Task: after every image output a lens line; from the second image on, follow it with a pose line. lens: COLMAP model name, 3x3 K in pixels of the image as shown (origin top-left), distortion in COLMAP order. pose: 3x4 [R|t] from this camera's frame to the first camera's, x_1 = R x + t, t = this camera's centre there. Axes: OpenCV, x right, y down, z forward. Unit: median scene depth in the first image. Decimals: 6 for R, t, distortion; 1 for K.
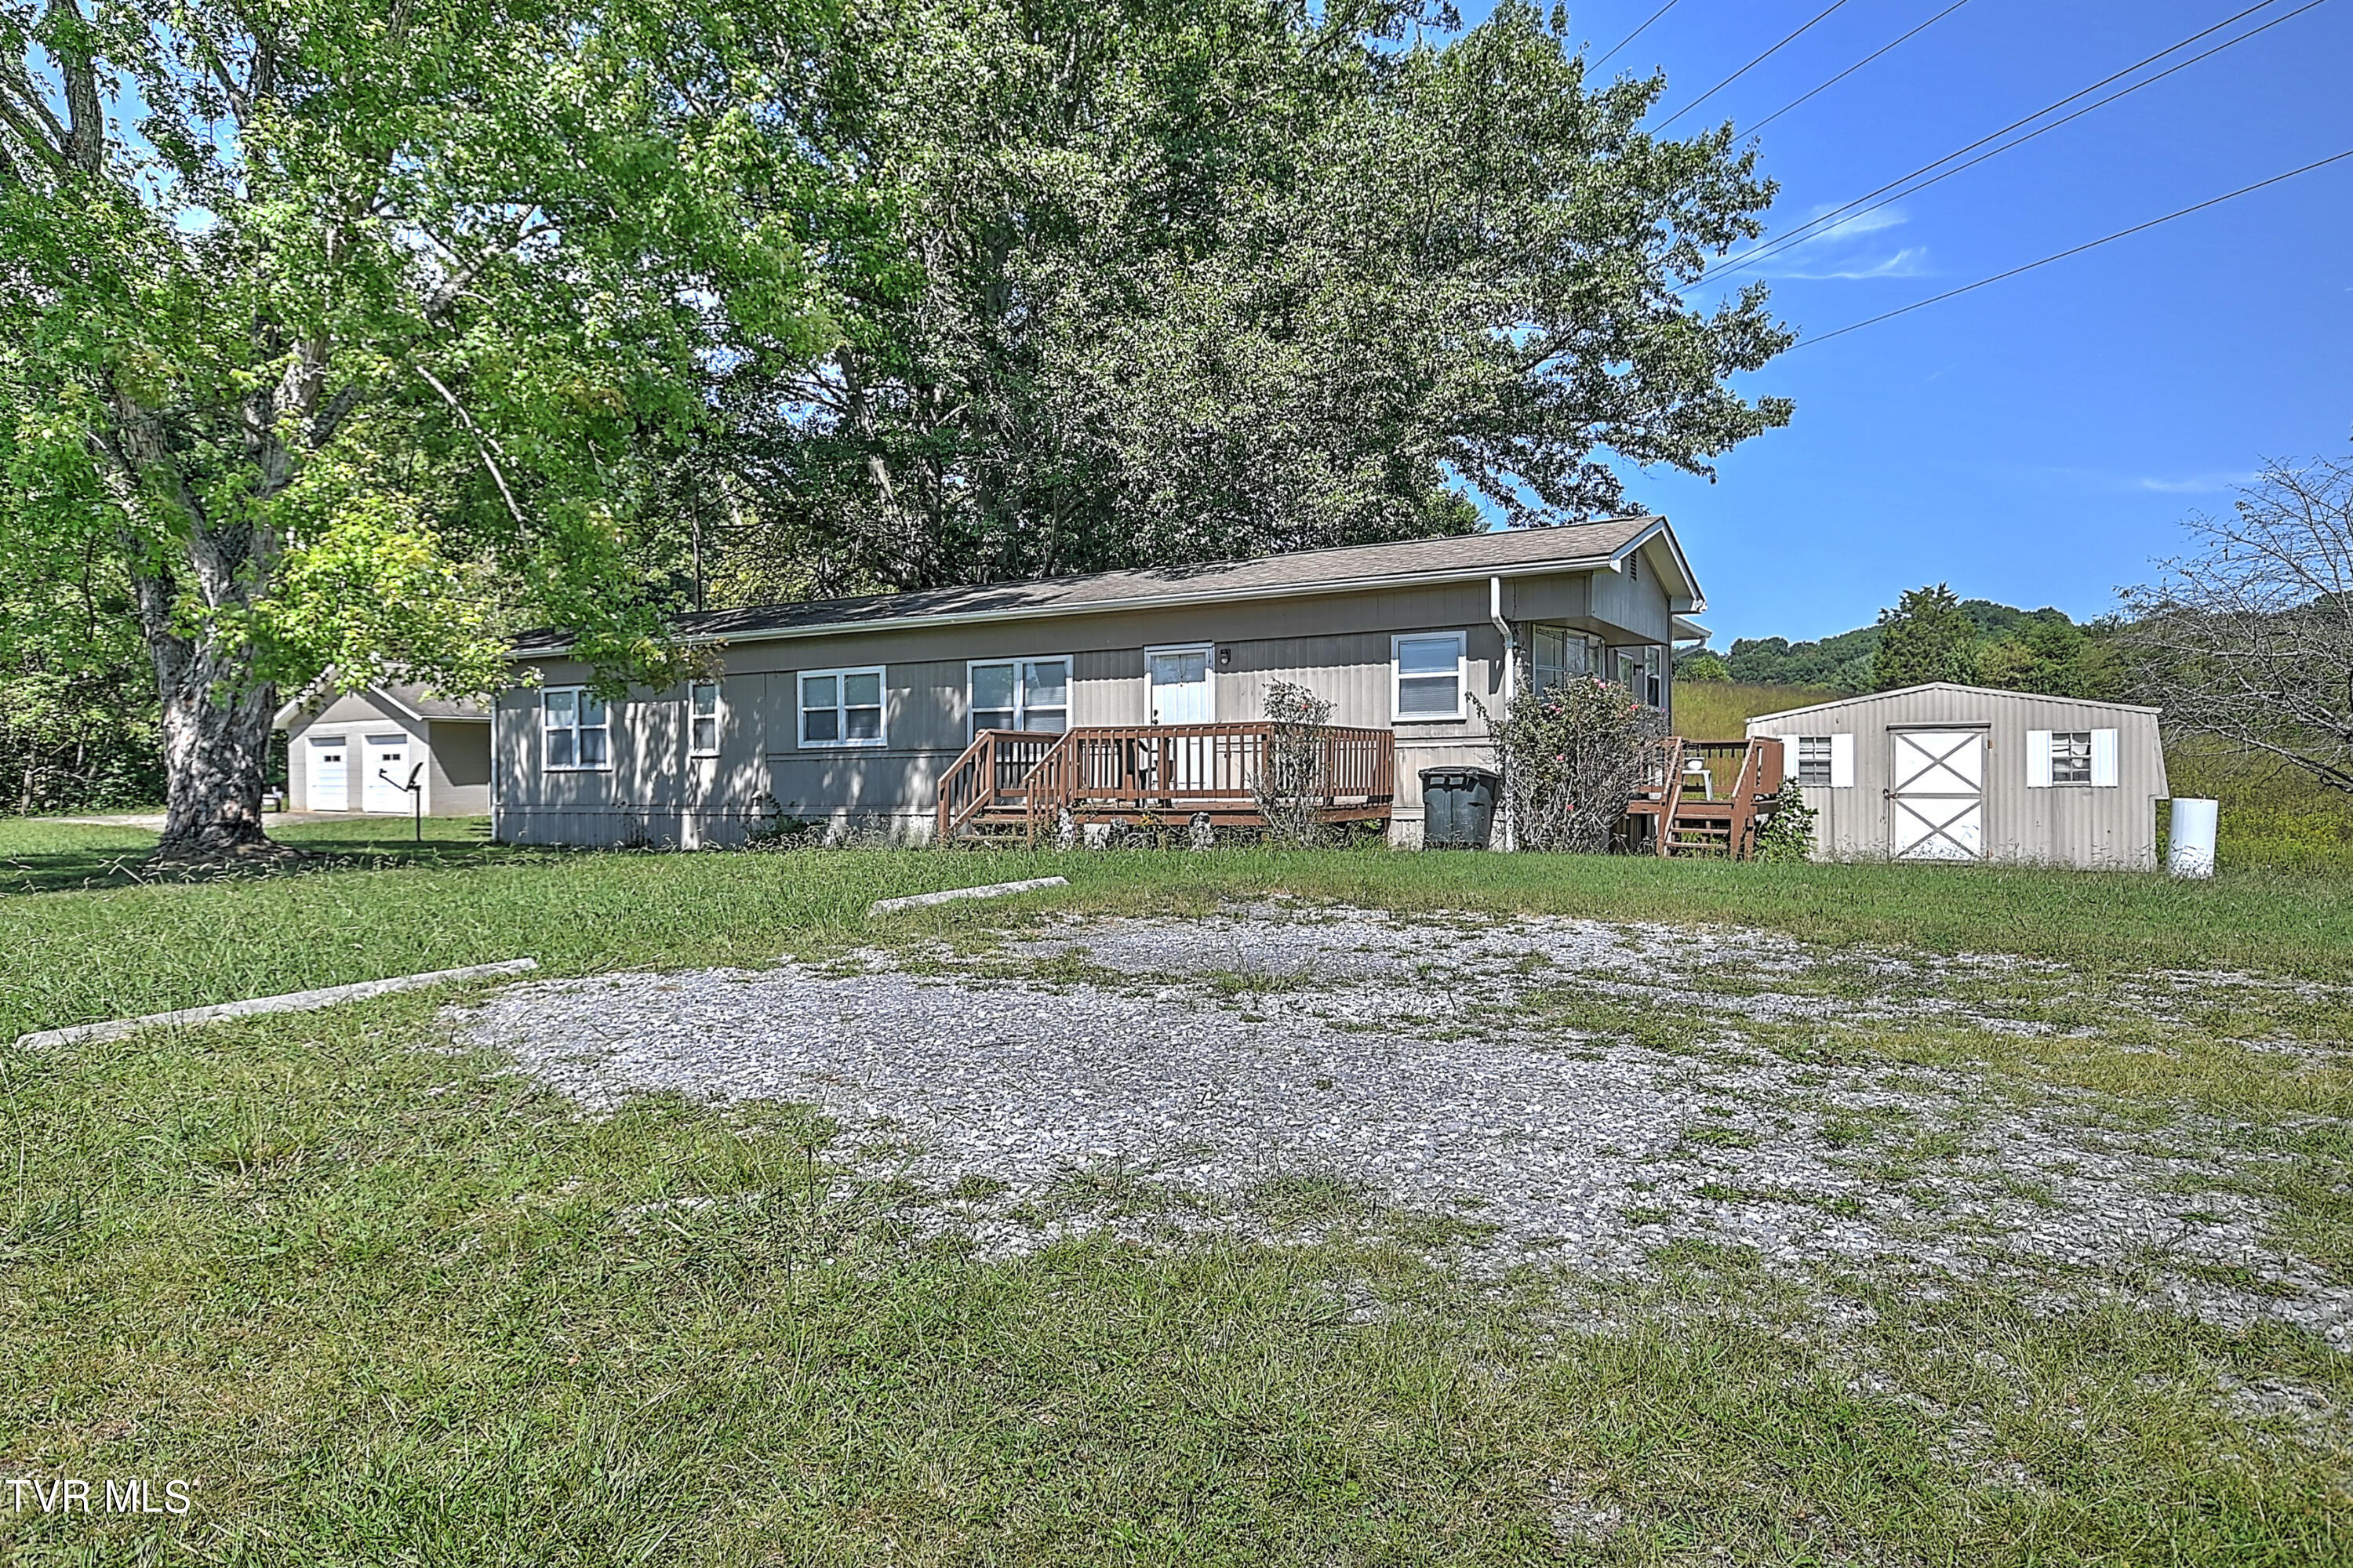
lens RADIAL K [[1415.5, 0, 1156.2], [0, 1415.5, 791.1], [0, 0, 1]] dist [0.017661, 0.002021]
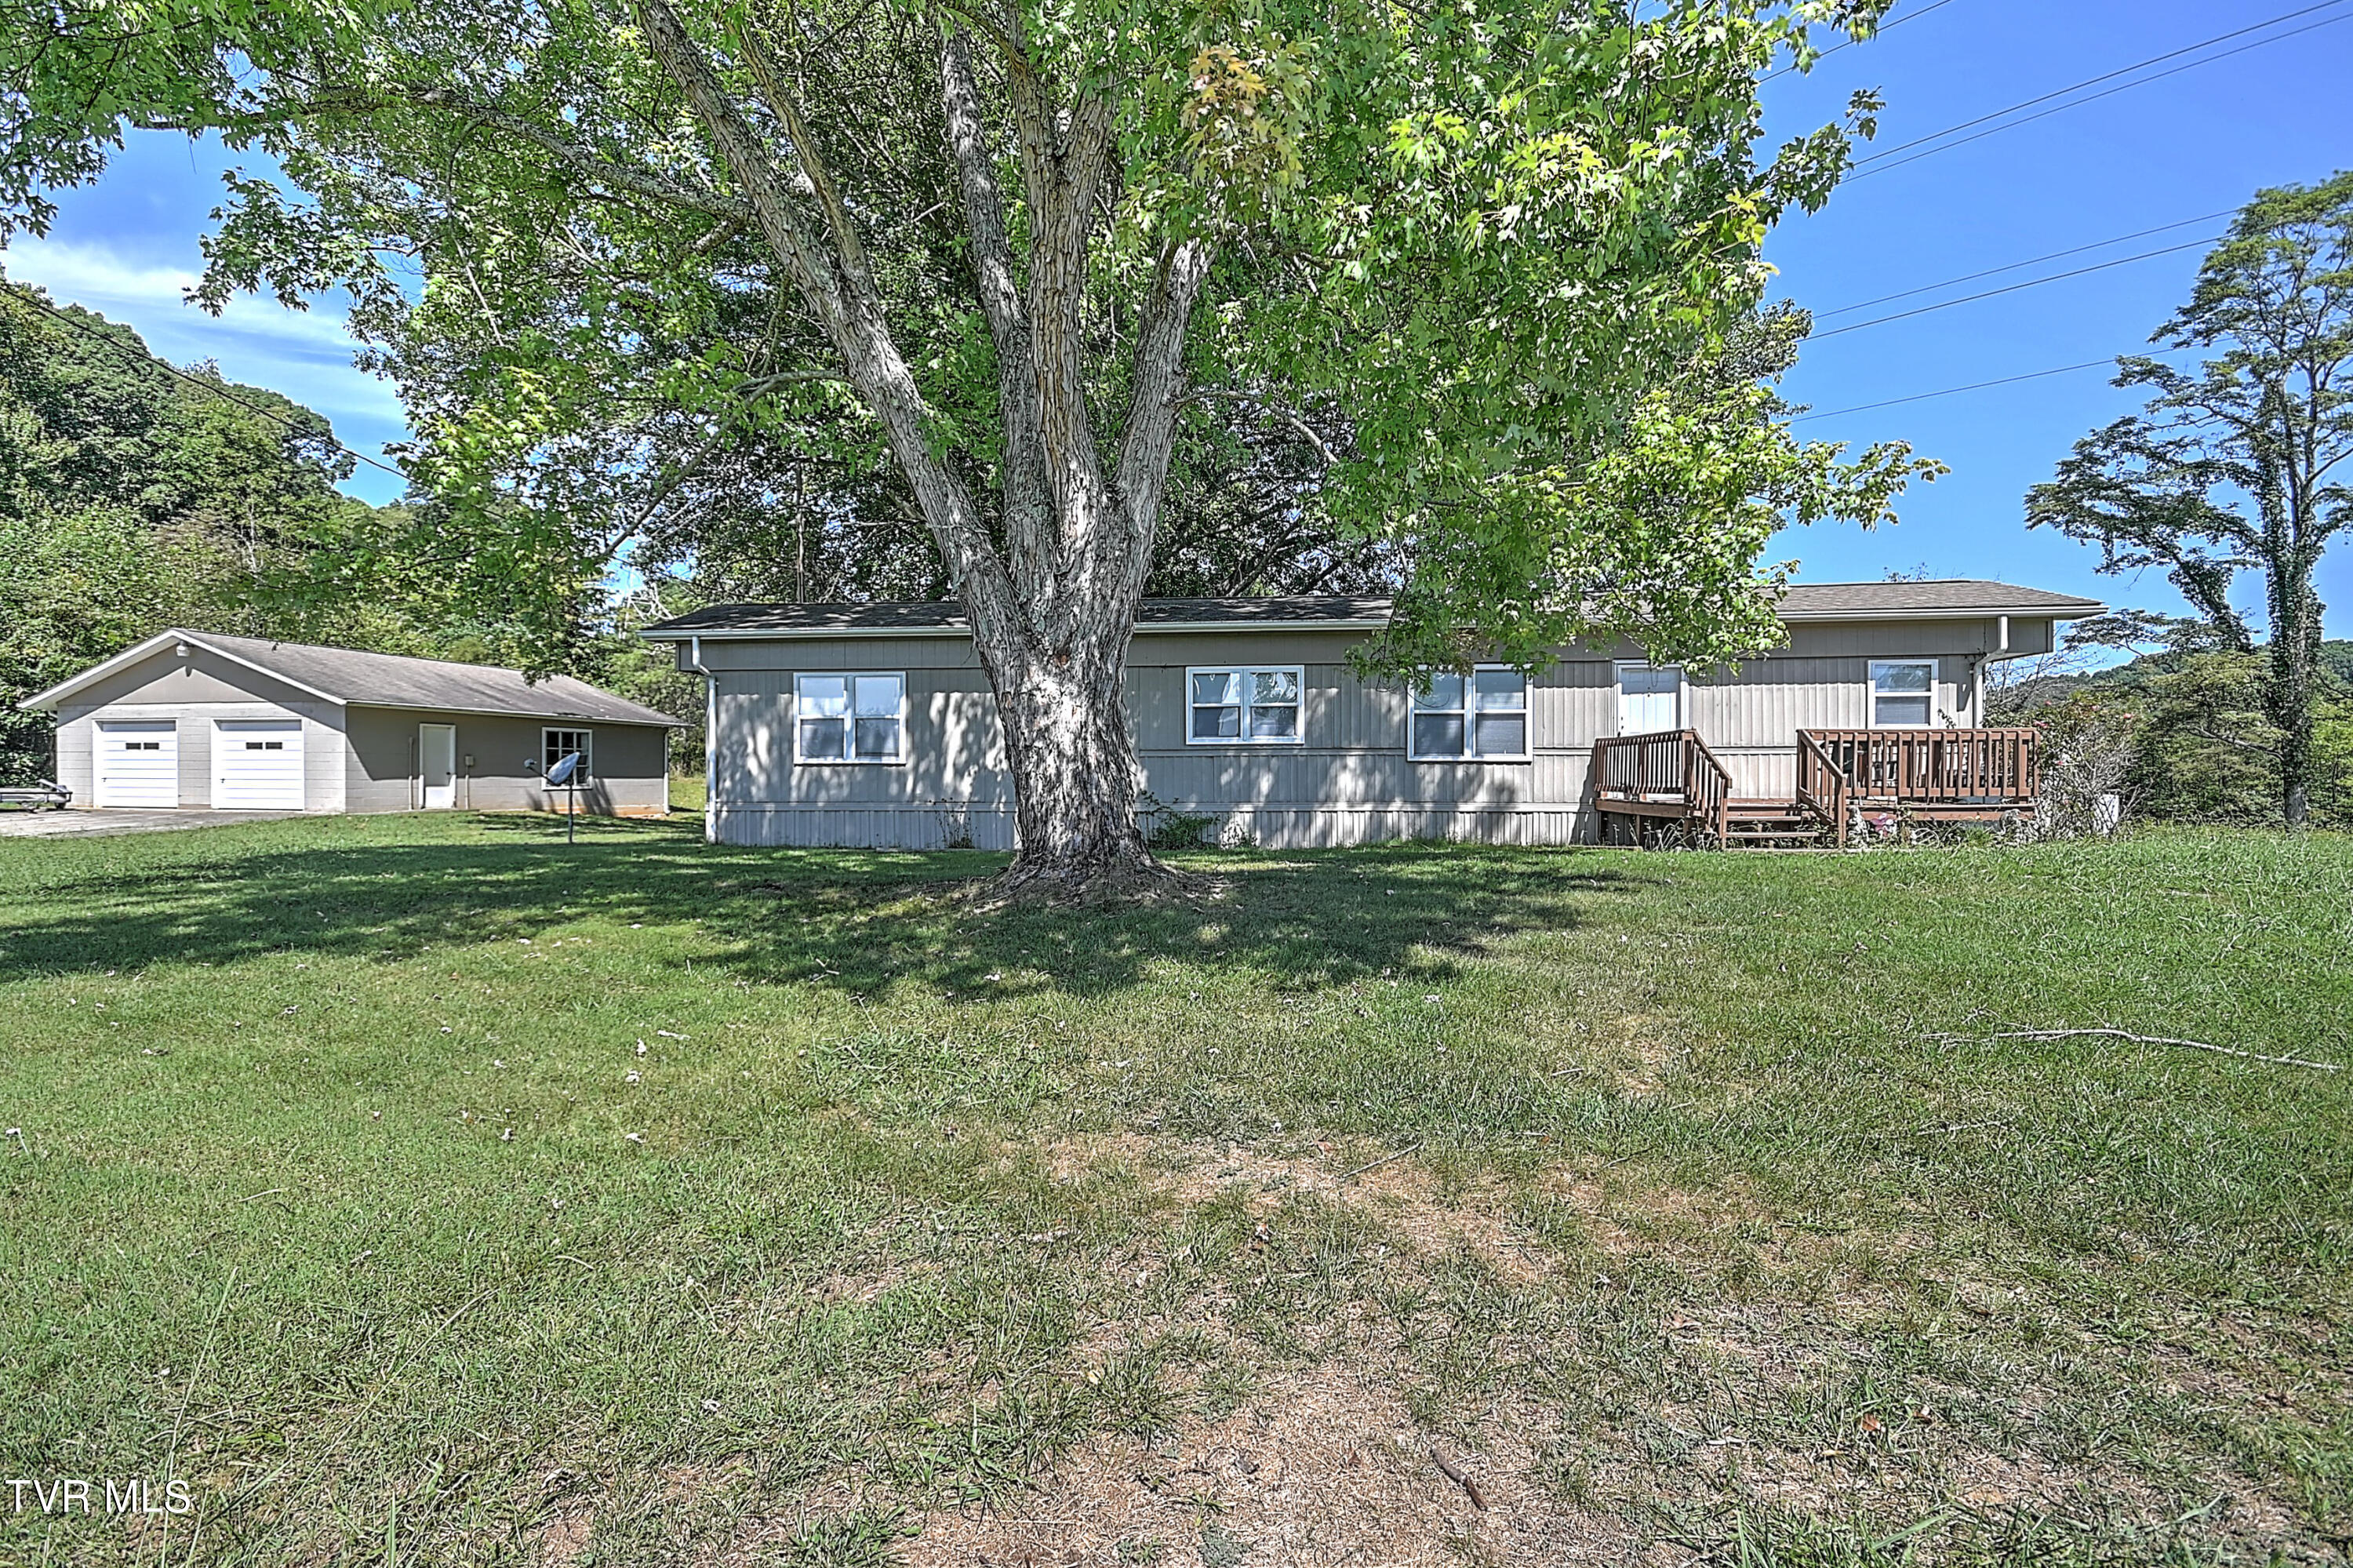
lens RADIAL K [[1037.3, 0, 1155.0], [0, 1037.3, 776.4], [0, 0, 1]] dist [0.015533, -0.005375]
pose [[0.904237, 0.006806, 0.426977, -0.618266], [-0.002802, 0.999946, -0.010005, -0.000851], [-0.427022, 0.007851, 0.904207, 0.376718]]
